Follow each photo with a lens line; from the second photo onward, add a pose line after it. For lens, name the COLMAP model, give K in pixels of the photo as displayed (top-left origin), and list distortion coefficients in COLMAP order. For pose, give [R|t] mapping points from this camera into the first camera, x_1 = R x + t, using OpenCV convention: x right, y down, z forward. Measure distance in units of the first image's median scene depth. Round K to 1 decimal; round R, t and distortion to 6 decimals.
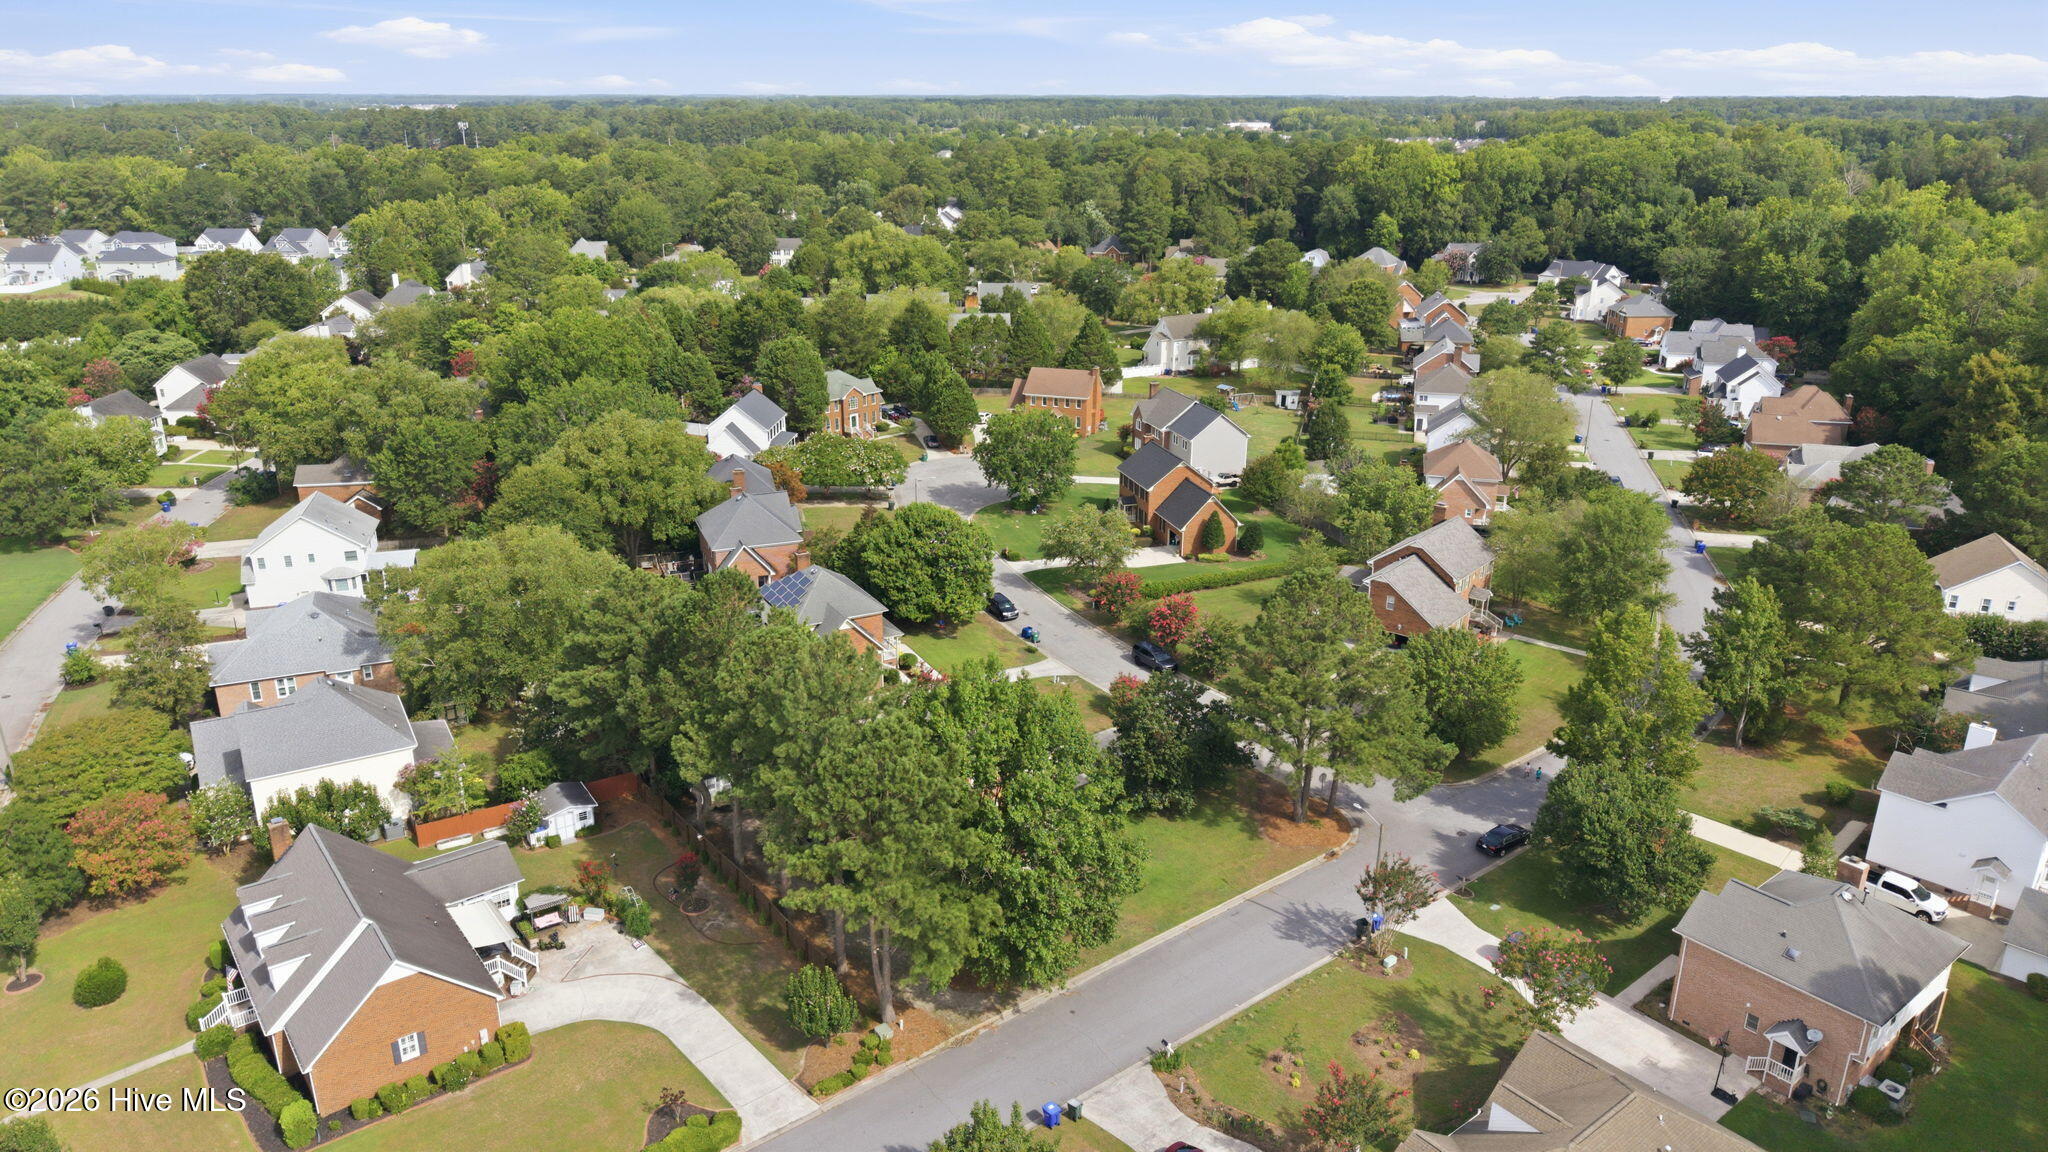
lens RADIAL K [[1357.7, 0, 1024.0], [0, 1357.7, 576.0], [0, 0, 1]] dist [0.039203, -0.046637]
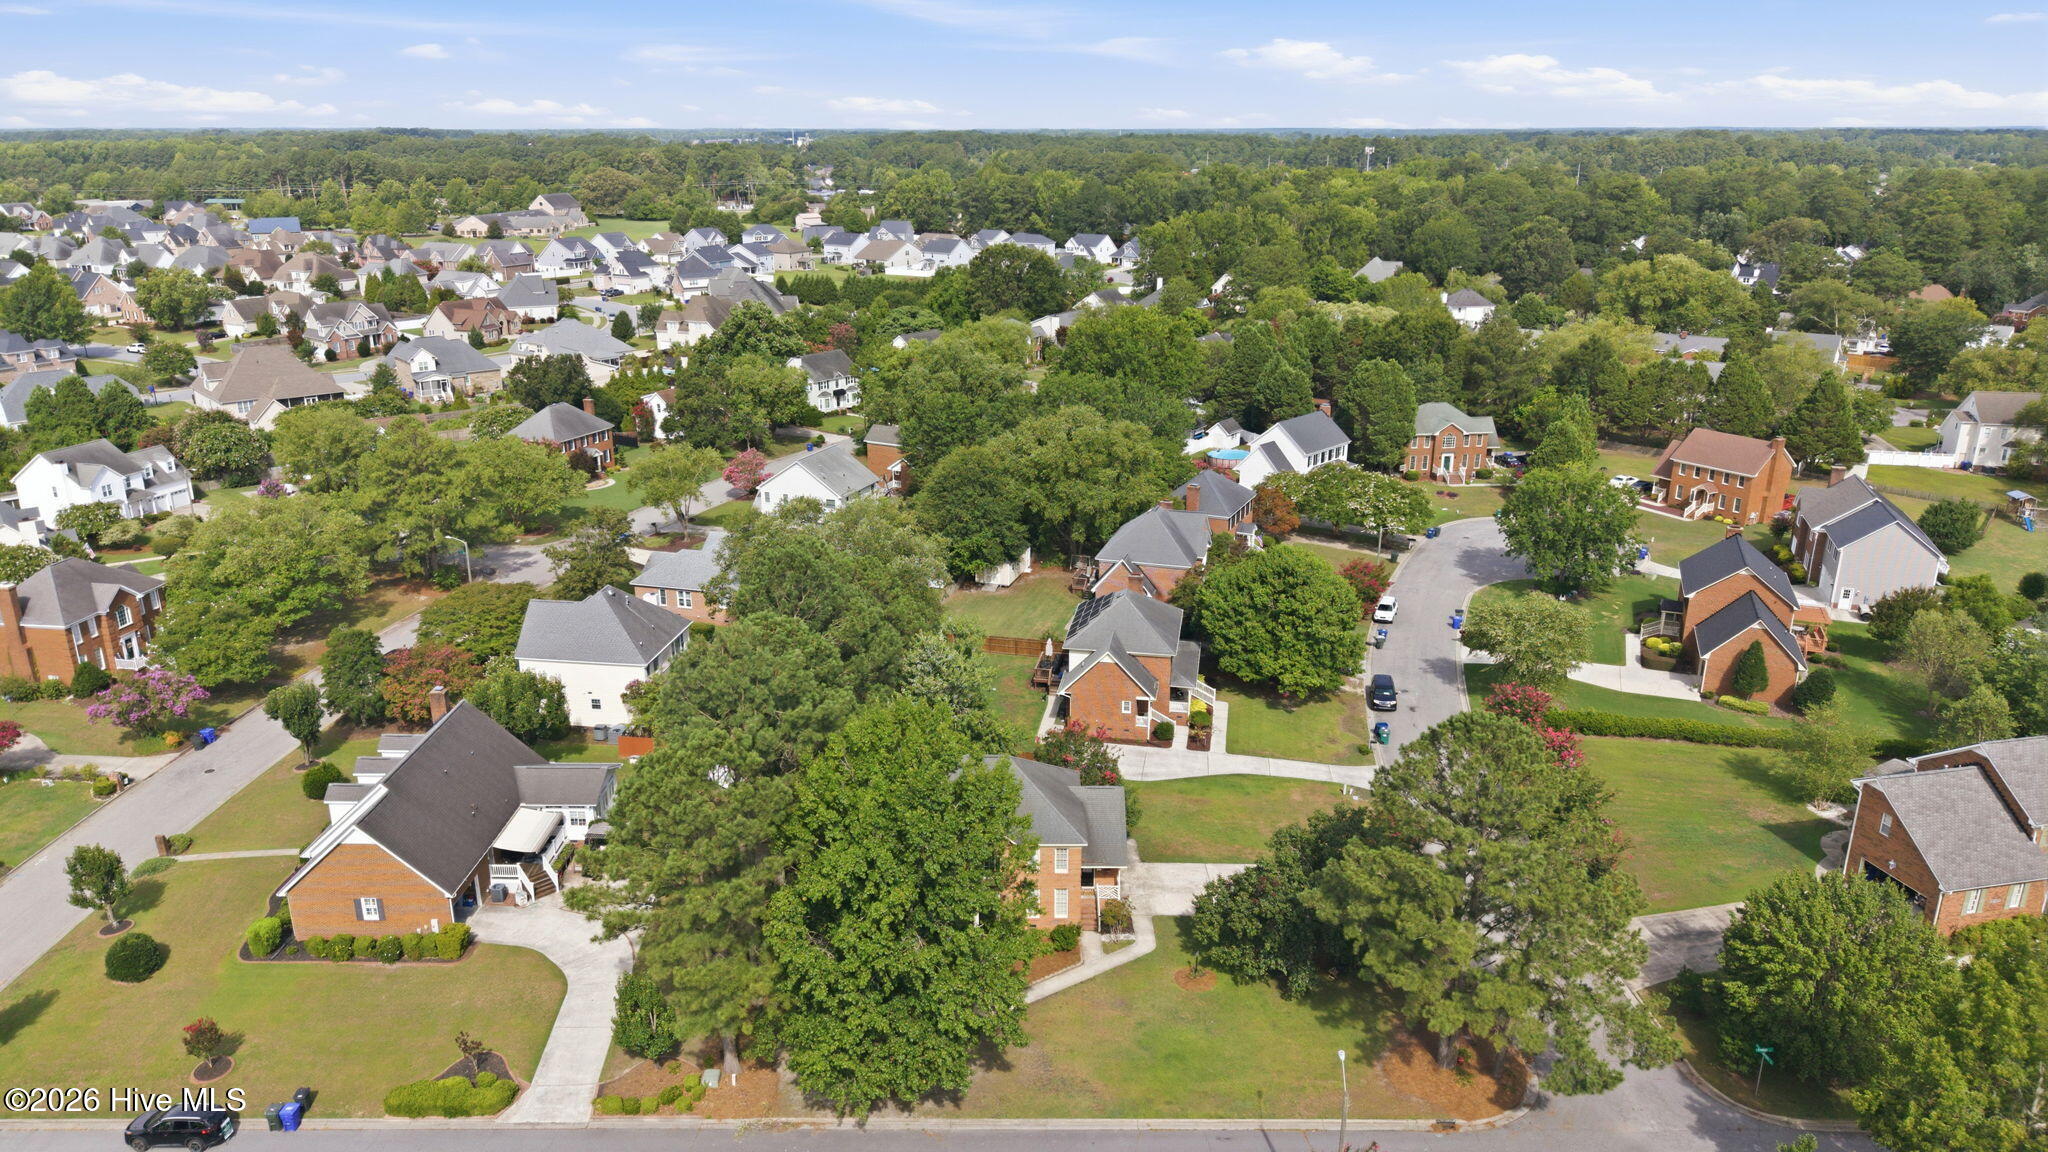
lens RADIAL K [[1357.7, 0, 1024.0], [0, 1357.7, 576.0], [0, 0, 1]] dist [0.039203, -0.046637]
pose [[0.783237, 0.191701, -0.591430, 0.207342], [-0.205015, 0.977705, 0.045402, -0.027960], [0.586948, 0.085691, 0.805077, 0.146653]]
